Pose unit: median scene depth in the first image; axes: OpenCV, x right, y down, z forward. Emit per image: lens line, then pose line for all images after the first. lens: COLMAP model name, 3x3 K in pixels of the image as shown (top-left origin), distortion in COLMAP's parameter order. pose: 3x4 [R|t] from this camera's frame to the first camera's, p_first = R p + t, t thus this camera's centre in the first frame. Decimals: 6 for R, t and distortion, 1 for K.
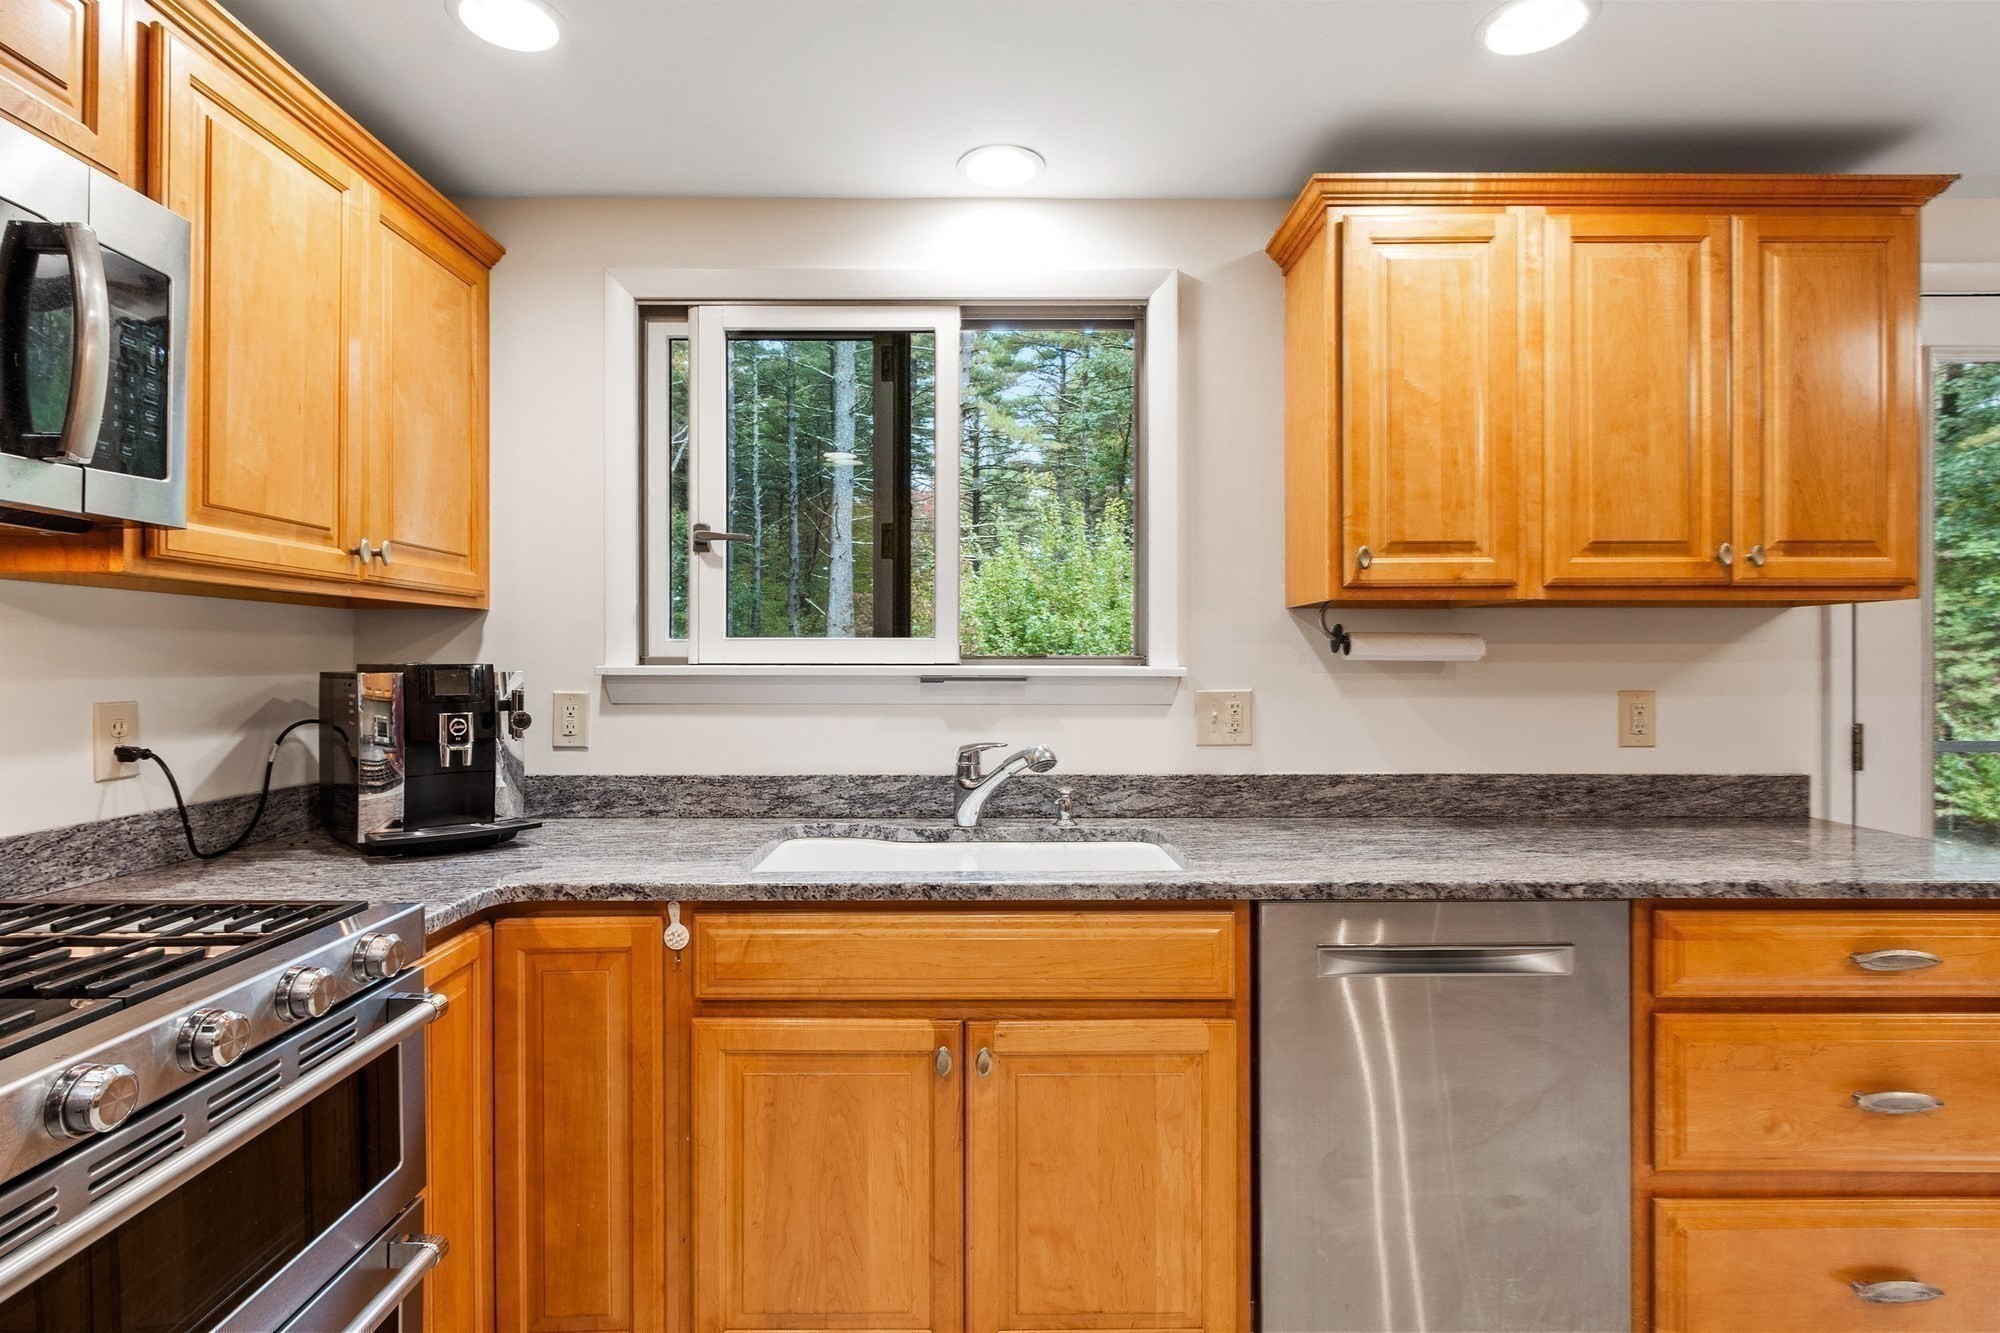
lens RADIAL K [[1022.0, 0, 966.7], [0, 1022.0, 662.8], [0, 0, 1]] dist [0.006808, -0.005401]
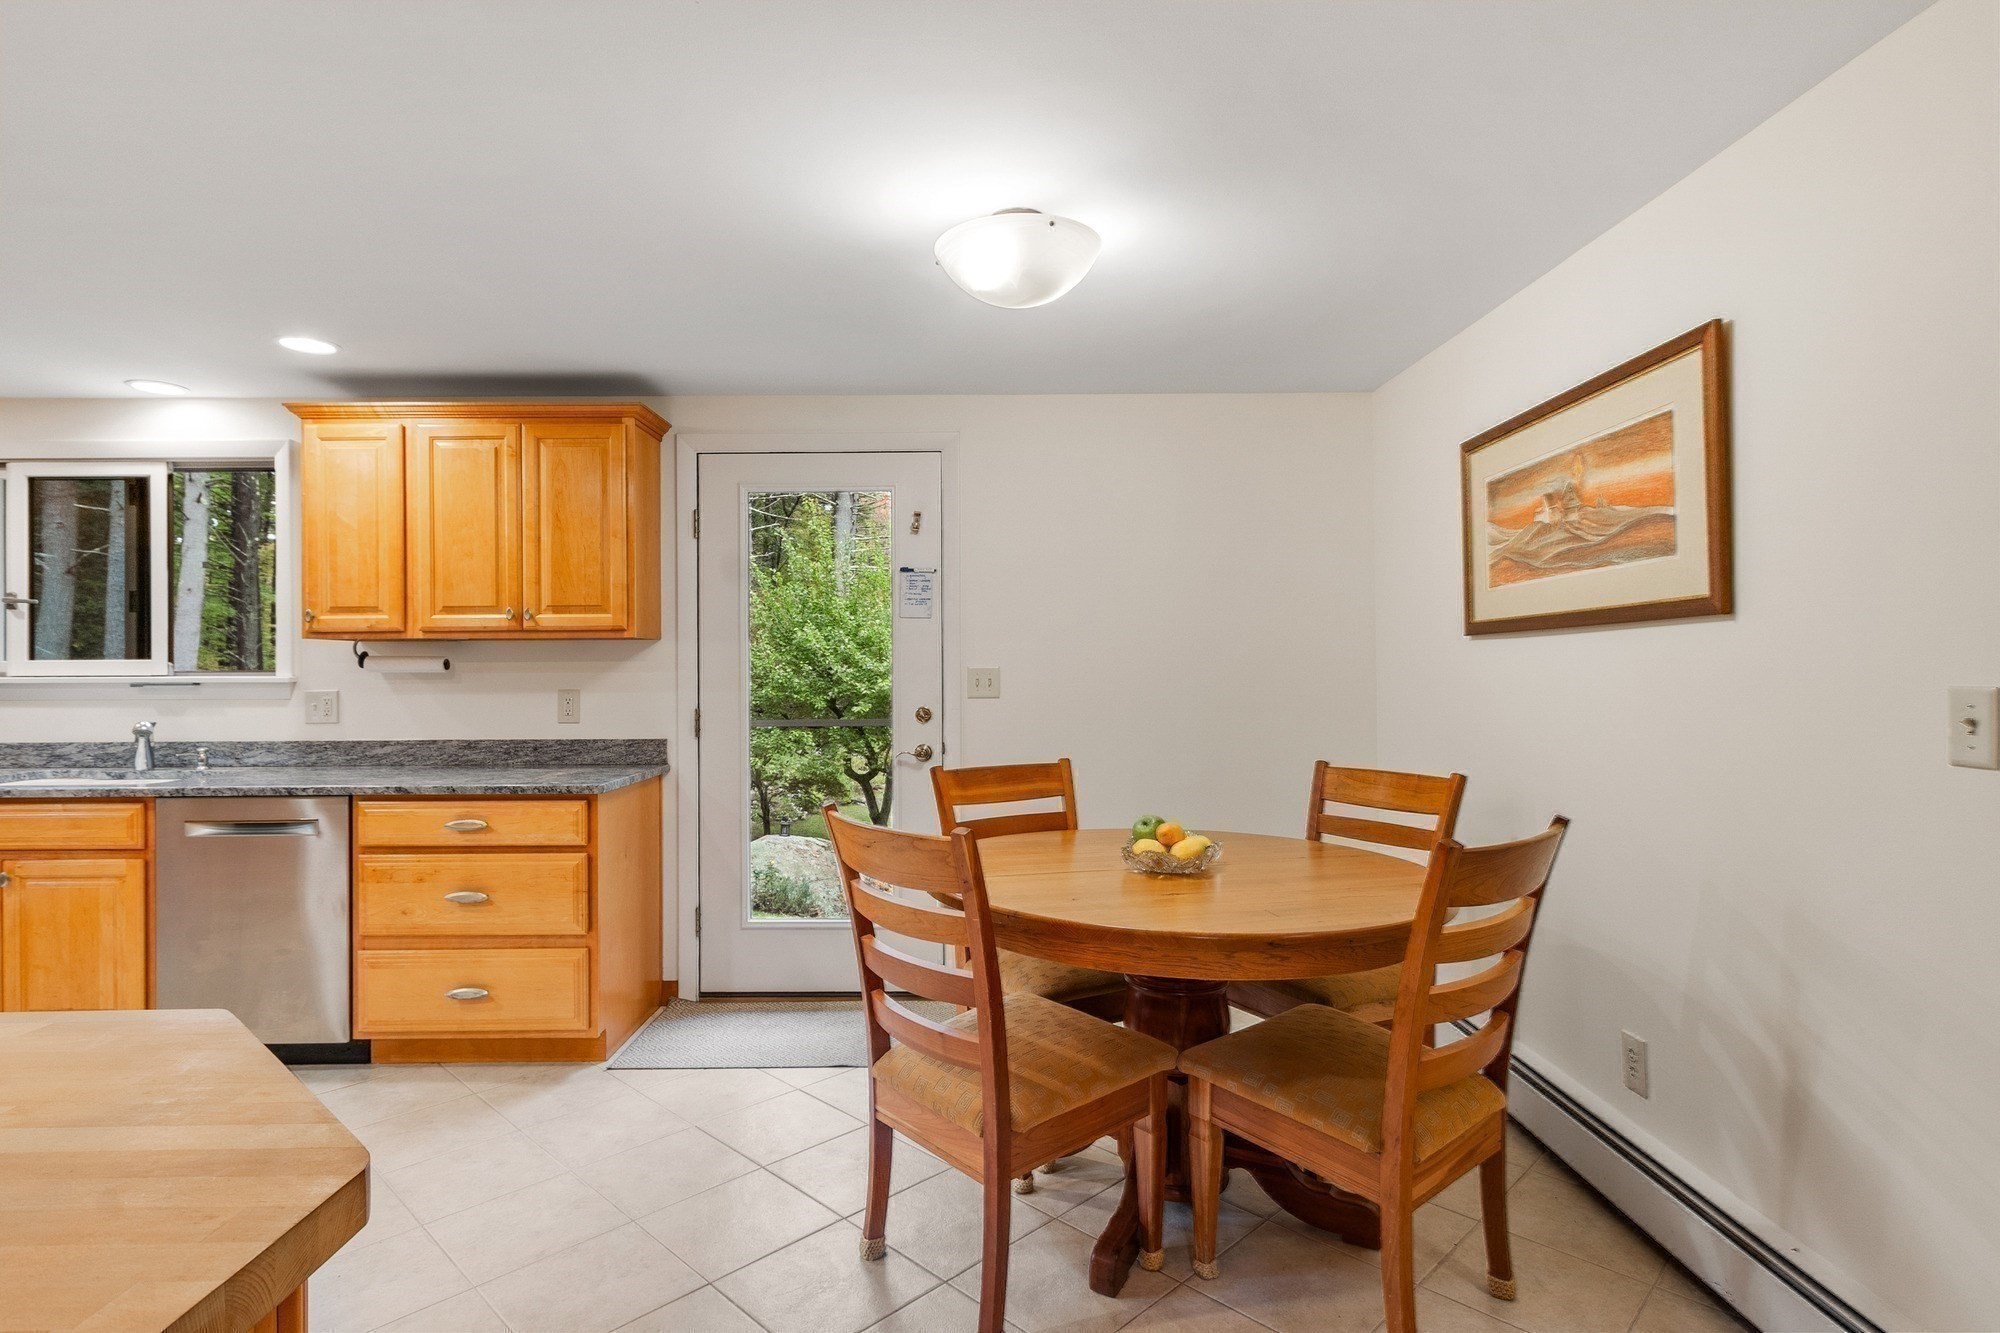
lens RADIAL K [[1022.0, 0, 985.5], [0, 1022.0, 667.7], [0, 0, 1]] dist [0.006808, -0.005401]
pose [[0.999985, -0.005474, 0.000405, 1.414791], [0.005474, 0.999985, -0.000500, -0.004438], [-0.000402, 0.000502, 1.000000, -0.719518]]
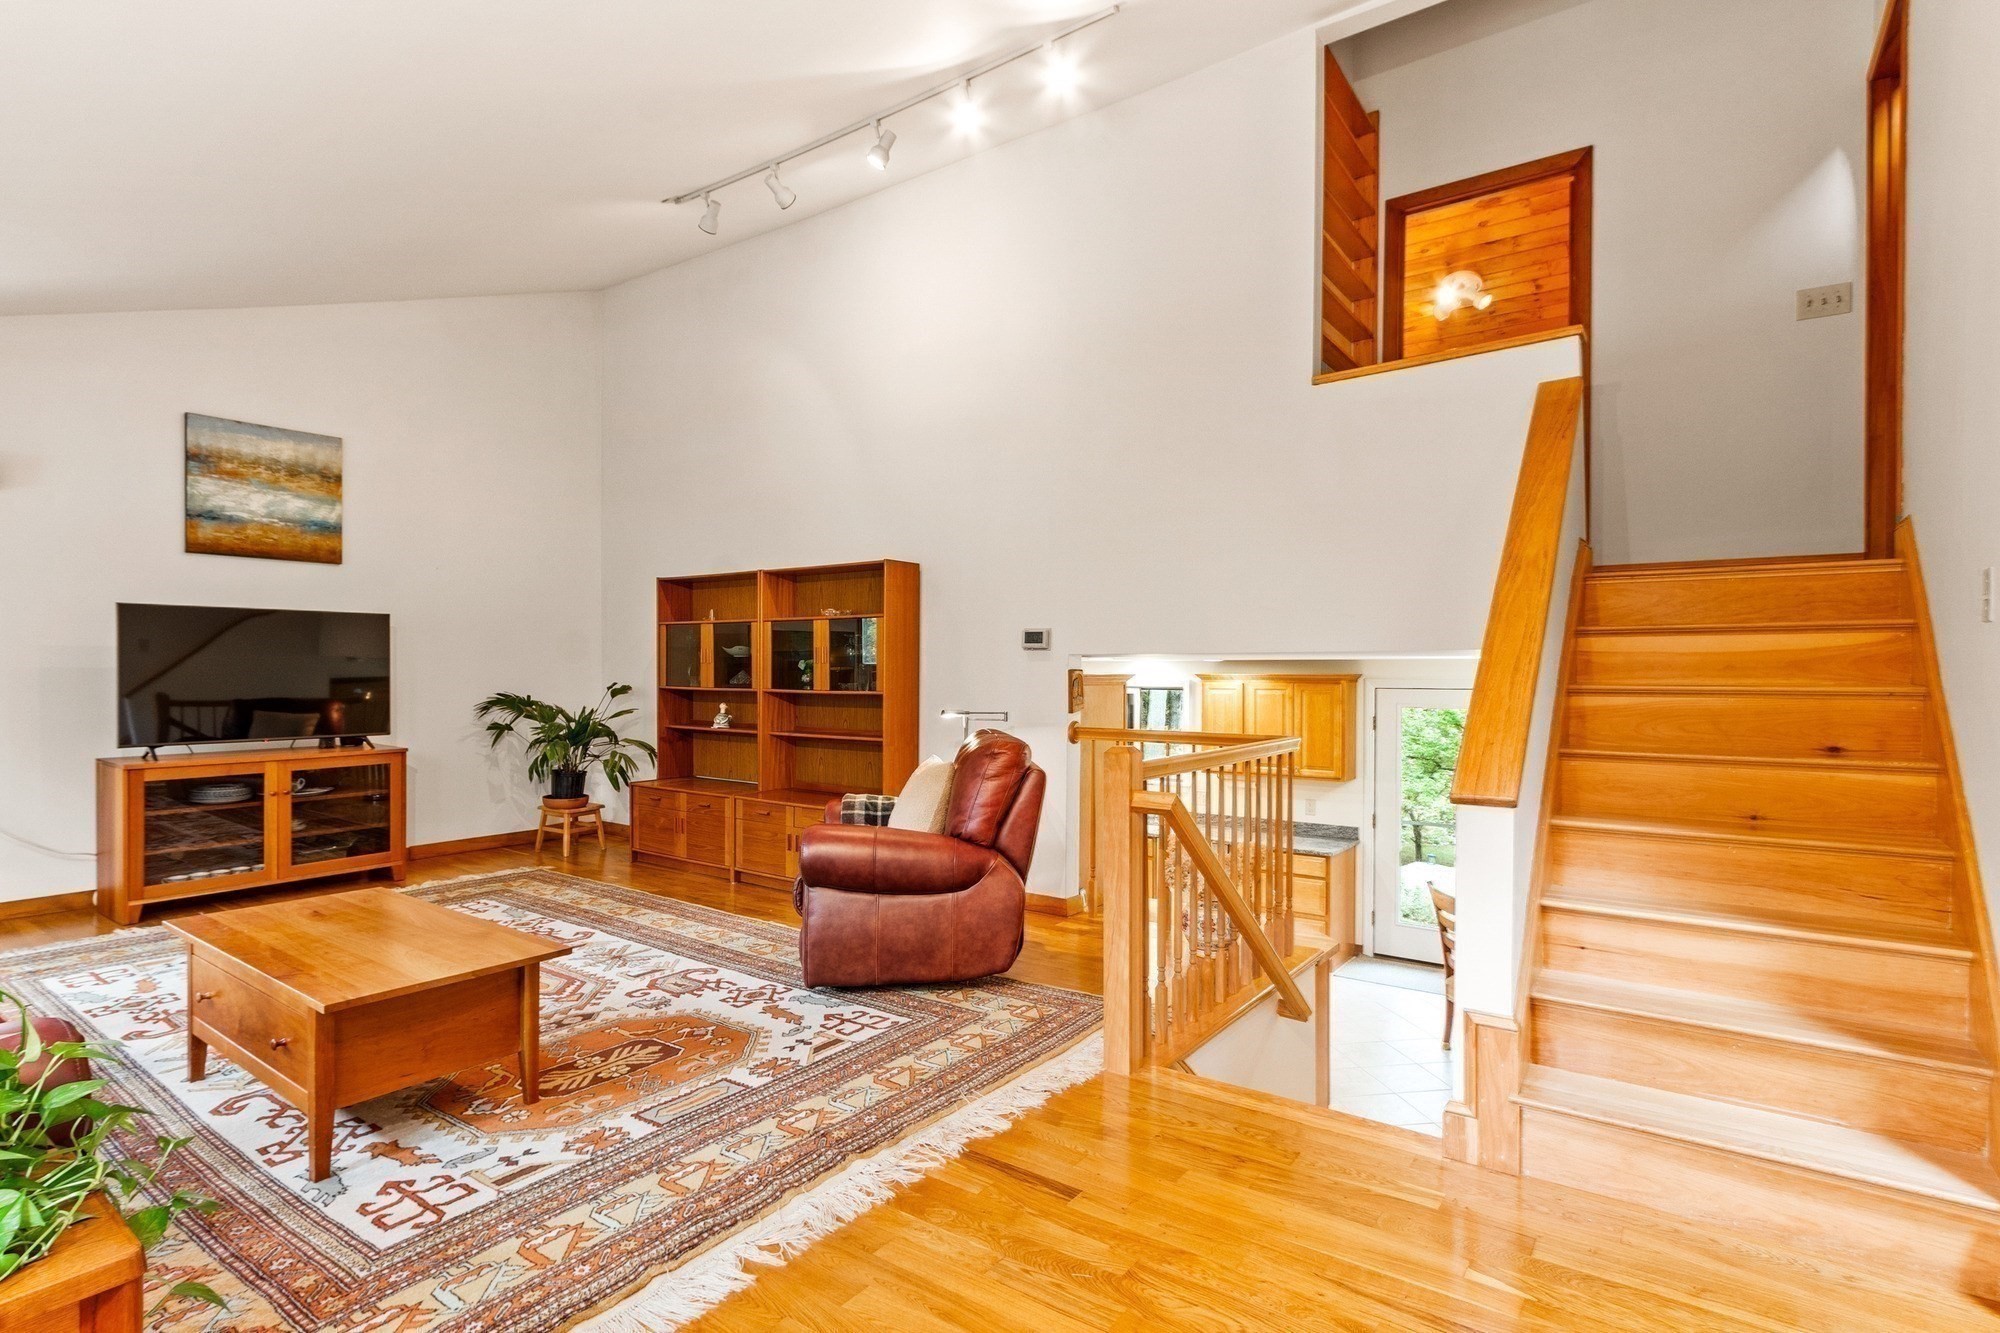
lens RADIAL K [[971.9, 0, 985.6], [0, 971.9, 681.9], [0, 0, 1]] dist [0.004515, 0.000339]
pose [[0.805367, 0.005651, -0.592750, 1.844023], [-0.000759, 0.999964, 0.008502, -0.431099], [0.592776, -0.006397, 0.805342, -2.526007]]
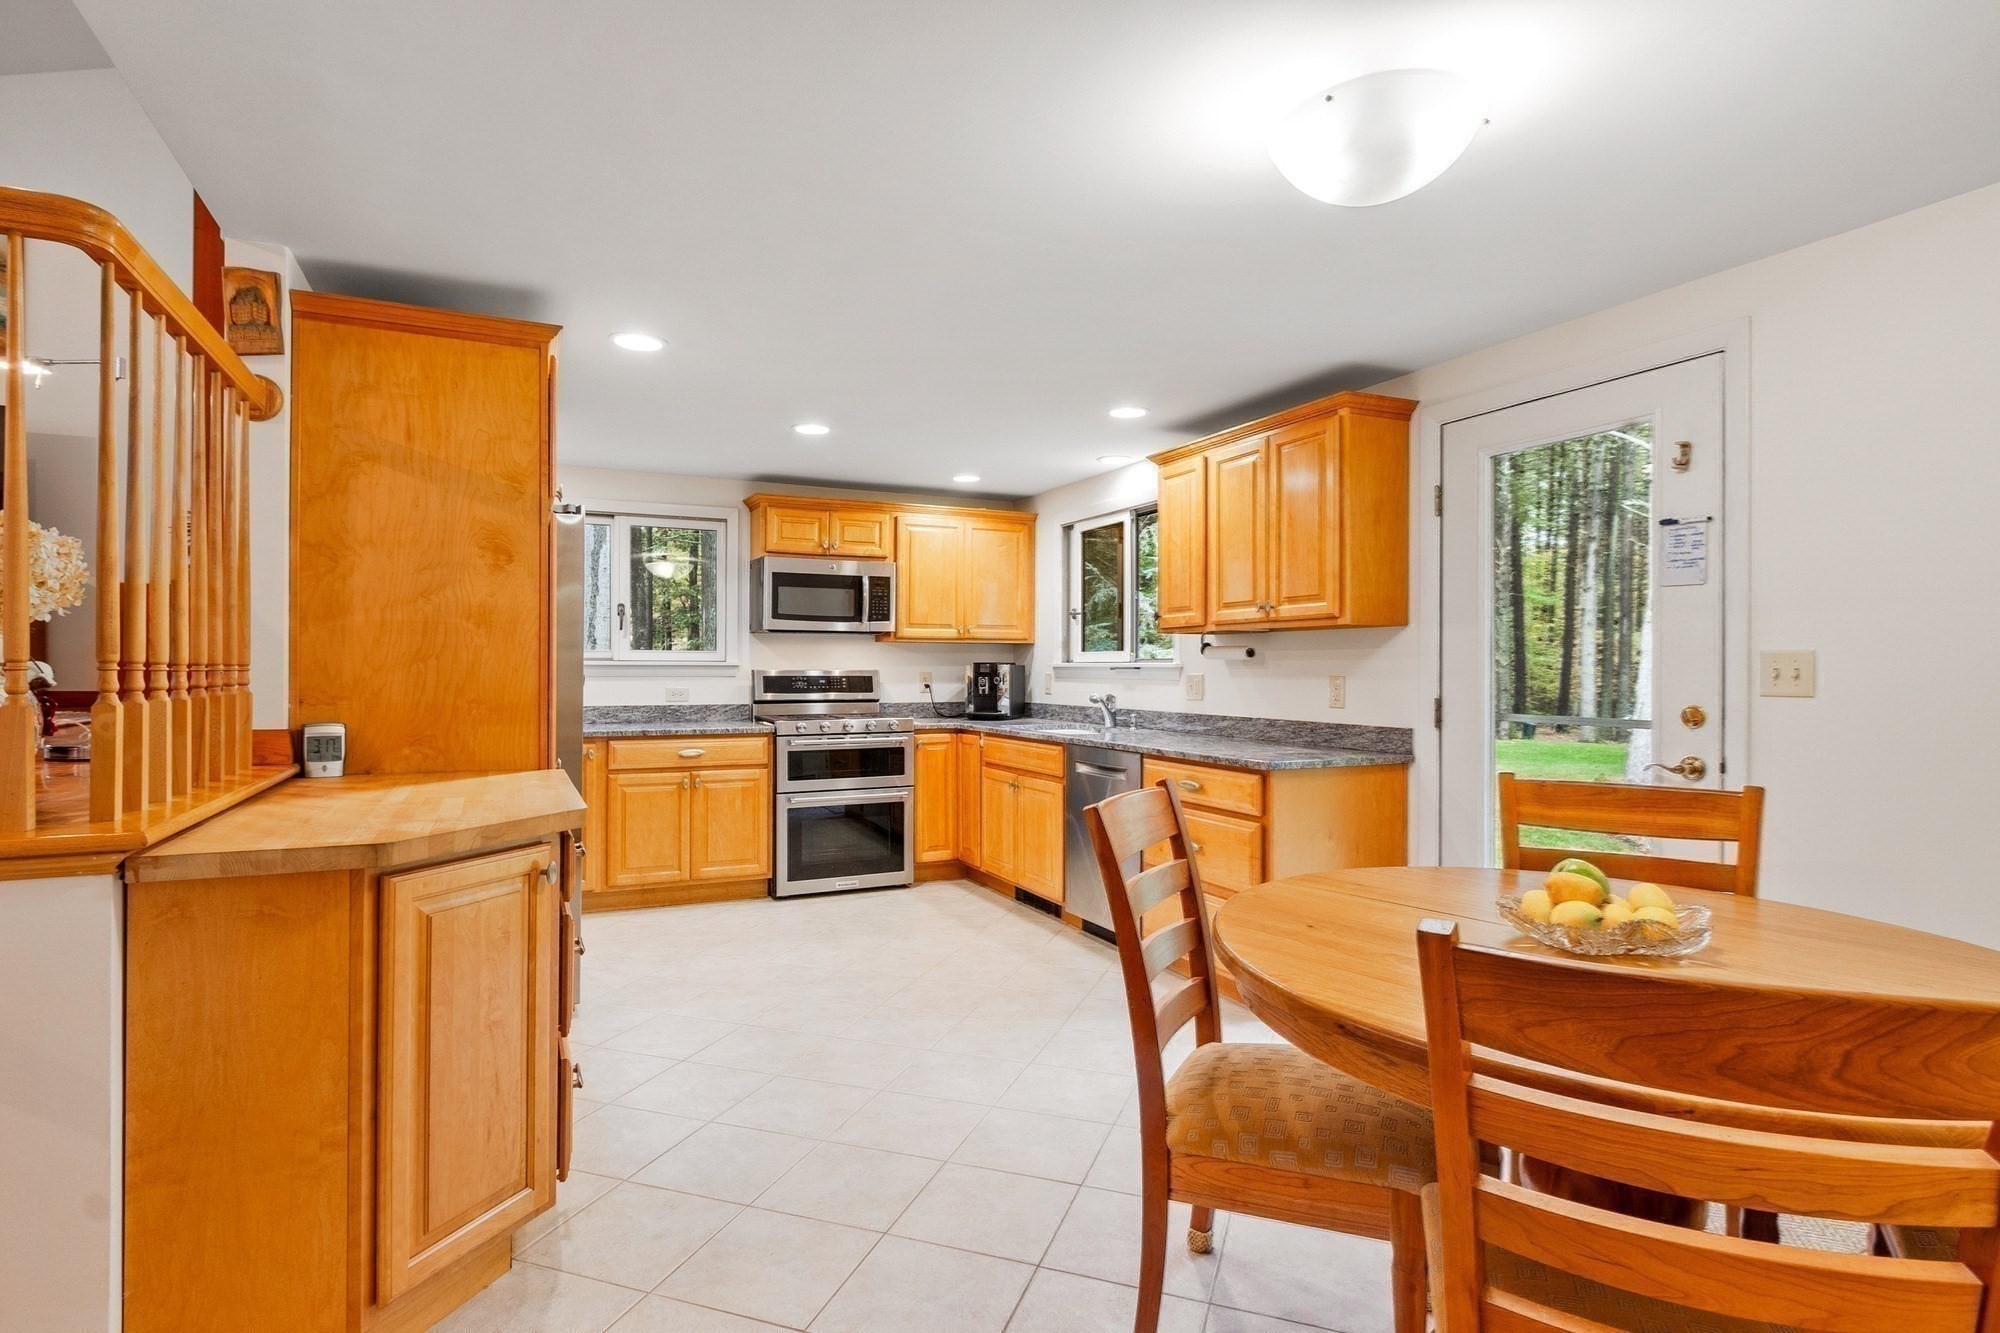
lens RADIAL K [[1022.0, 0, 985.0], [0, 1022.0, 665.4], [0, 0, 1]] dist [0.006808, -0.005401]
pose [[0.418664, -0.000922, -0.908141, 2.115440], [-0.004325, 0.999986, -0.003009, 0.017830], [0.908131, 0.005187, 0.418654, -0.307320]]
